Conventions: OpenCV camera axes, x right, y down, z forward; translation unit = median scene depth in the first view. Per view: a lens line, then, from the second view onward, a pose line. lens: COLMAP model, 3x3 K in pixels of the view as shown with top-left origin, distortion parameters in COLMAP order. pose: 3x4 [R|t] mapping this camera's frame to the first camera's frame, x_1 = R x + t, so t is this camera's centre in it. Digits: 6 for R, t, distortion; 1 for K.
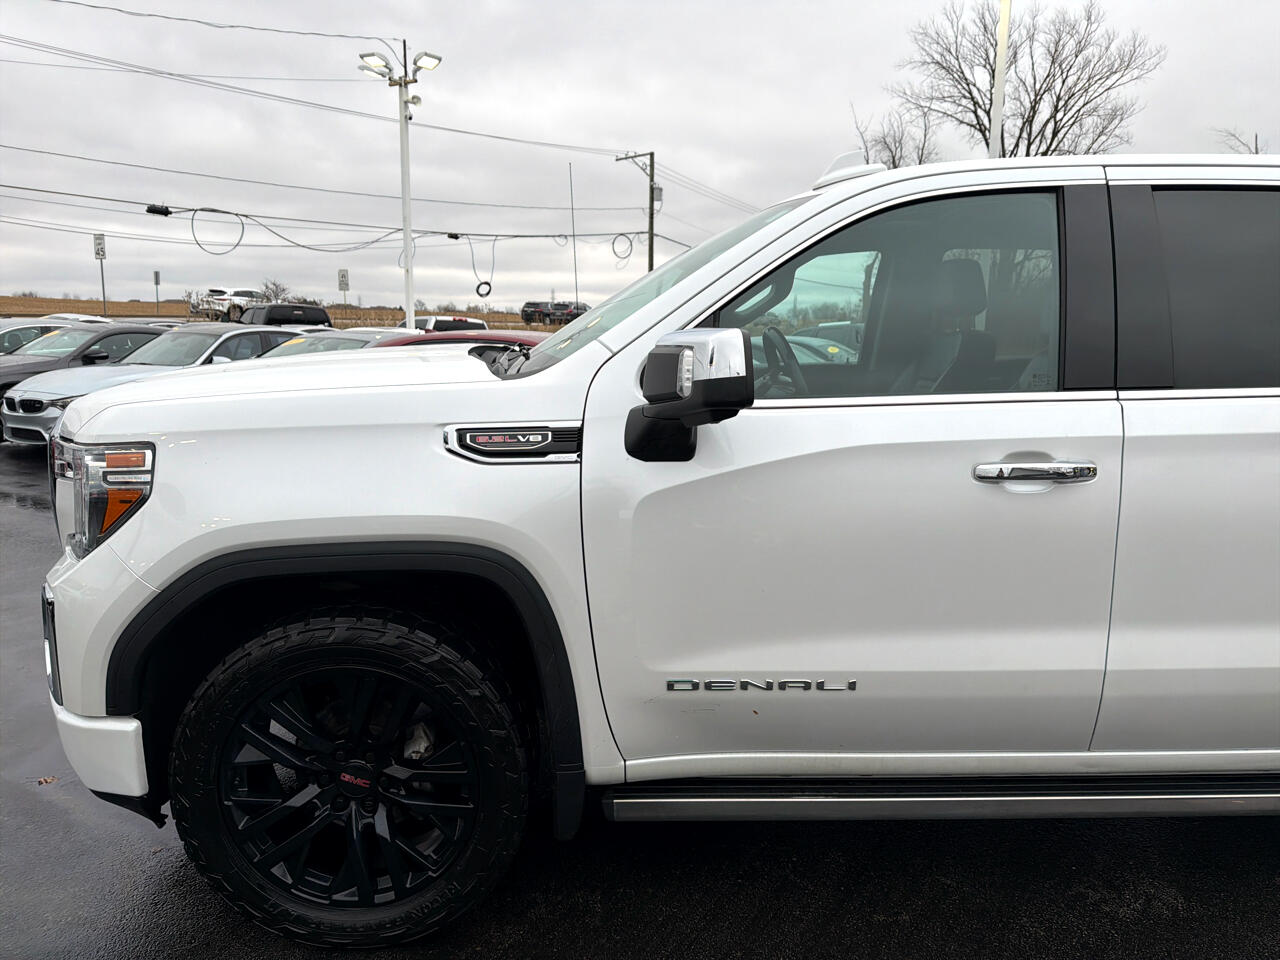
lens RADIAL K [[897.3, 0, 643.4], [0, 897.3, 489.0], [0, 0, 1]] dist [0.040653, -0.054791]
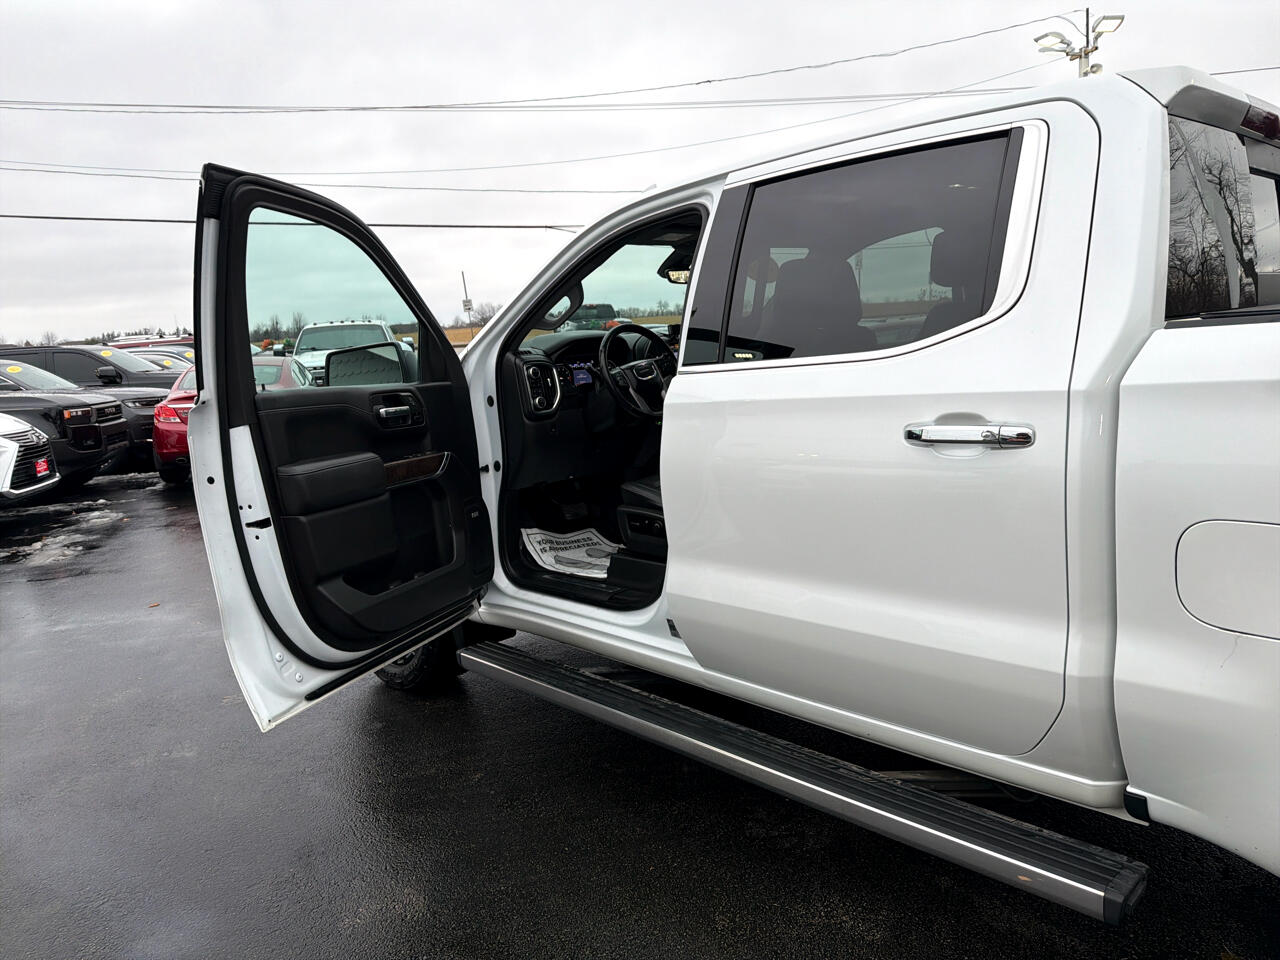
lens RADIAL K [[897.3, 0, 634.7], [0, 897.3, 474.6], [0, 0, 1]] dist [0.040653, -0.054791]
pose [[0.666302, 0.054587, -0.743682, 0.154557], [-0.056187, 0.998157, 0.022925, 0.001368], [0.743562, 0.026510, 0.668141, 0.016401]]
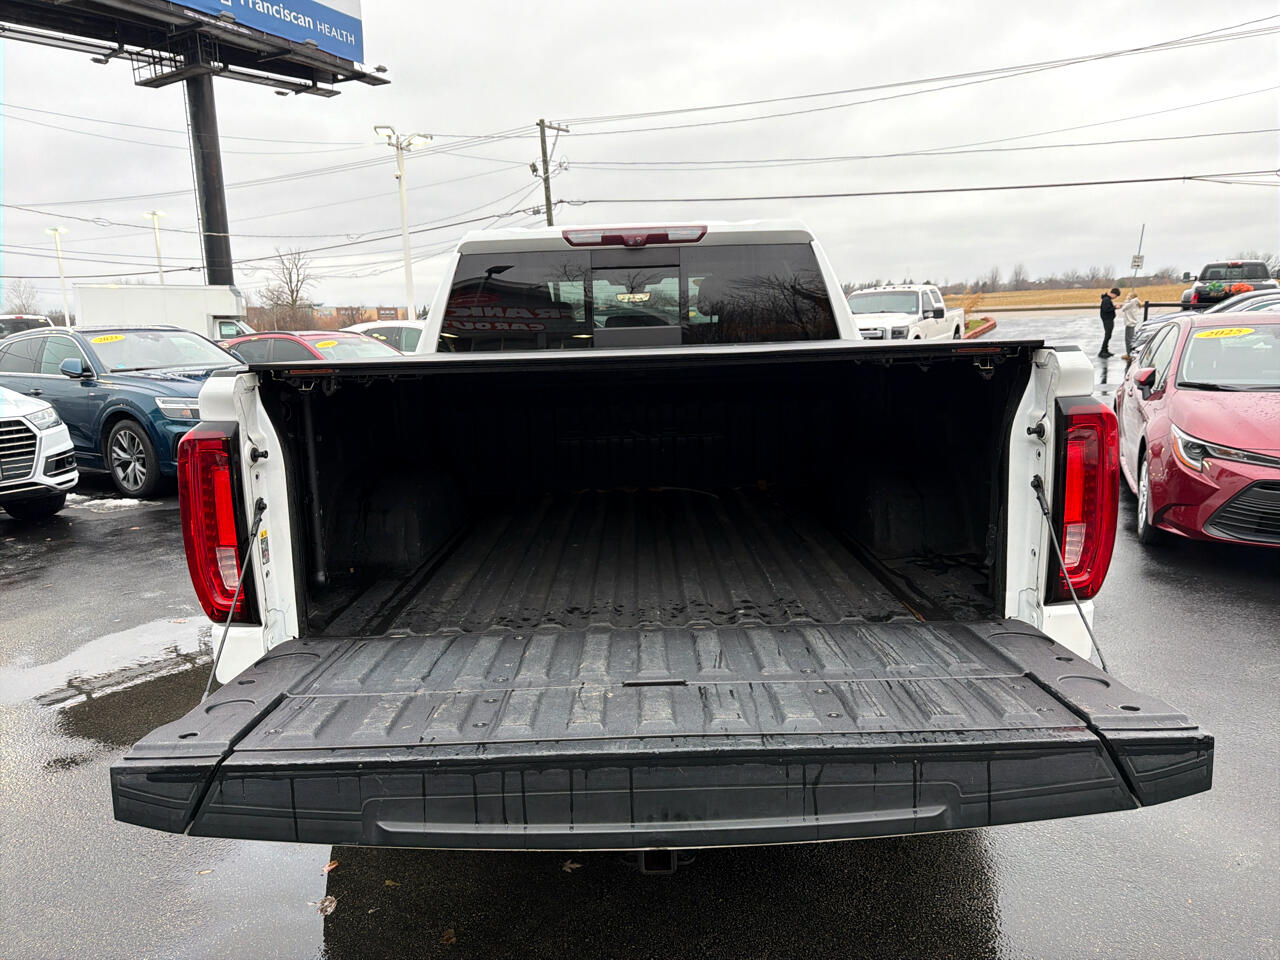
lens RADIAL K [[897.3, 0, 628.7], [0, 897.3, 469.3], [0, 0, 1]] dist [0.040653, -0.054791]
pose [[-0.033313, 0.144670, -0.988919, 0.320958], [-0.144360, 0.978396, 0.147994, -0.025907], [0.988964, 0.147690, -0.011708, 0.165181]]
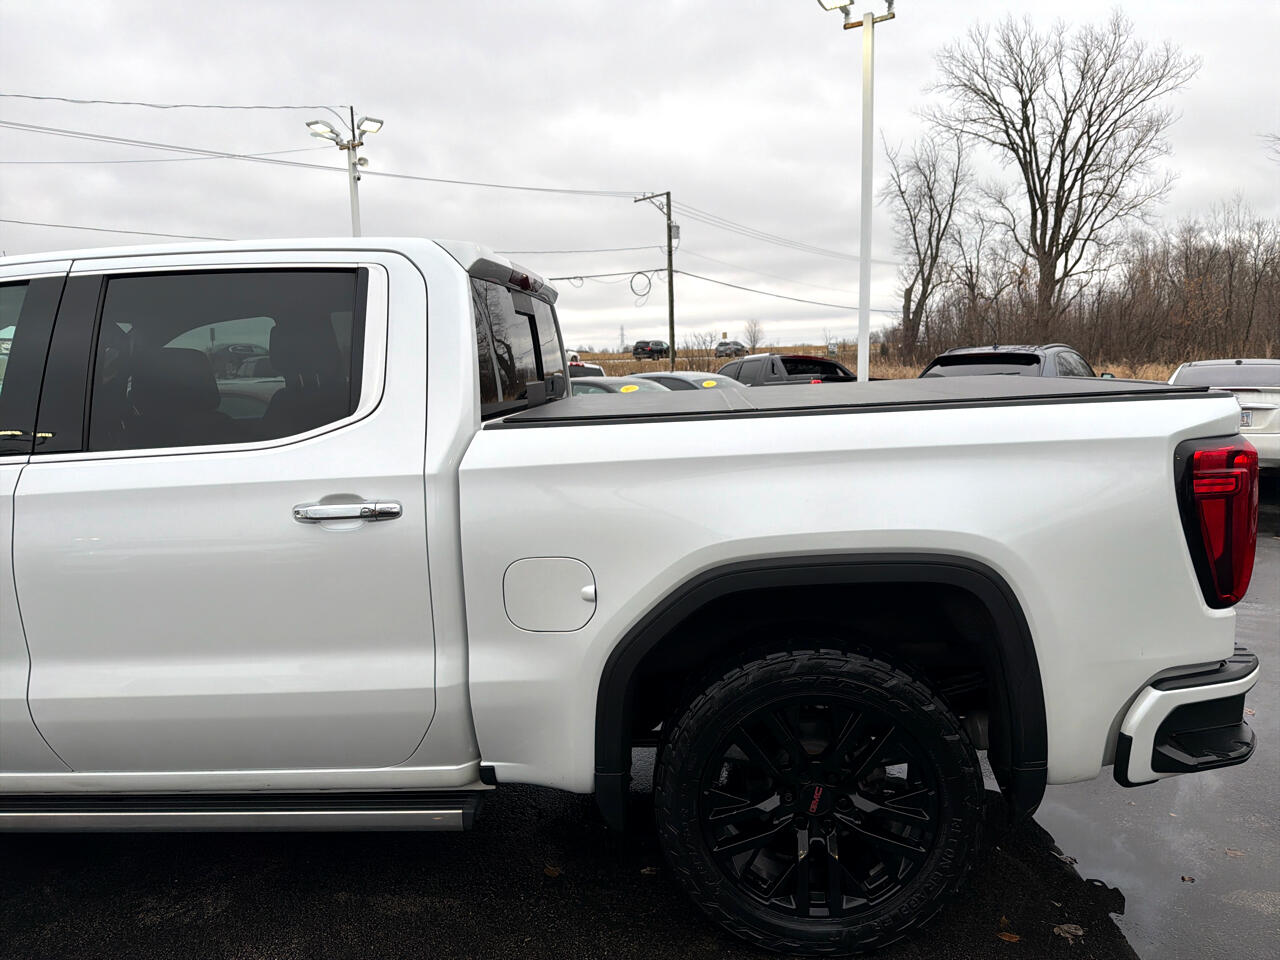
lens RADIAL K [[897.3, 0, 652.0], [0, 897.3, 482.7], [0, 0, 1]] dist [0.040653, -0.054791]
pose [[0.996449, -0.030965, -0.078295, 0.155809], [0.027597, 0.998662, -0.043734, -0.000191], [0.079544, 0.041418, 0.995971, -0.009191]]
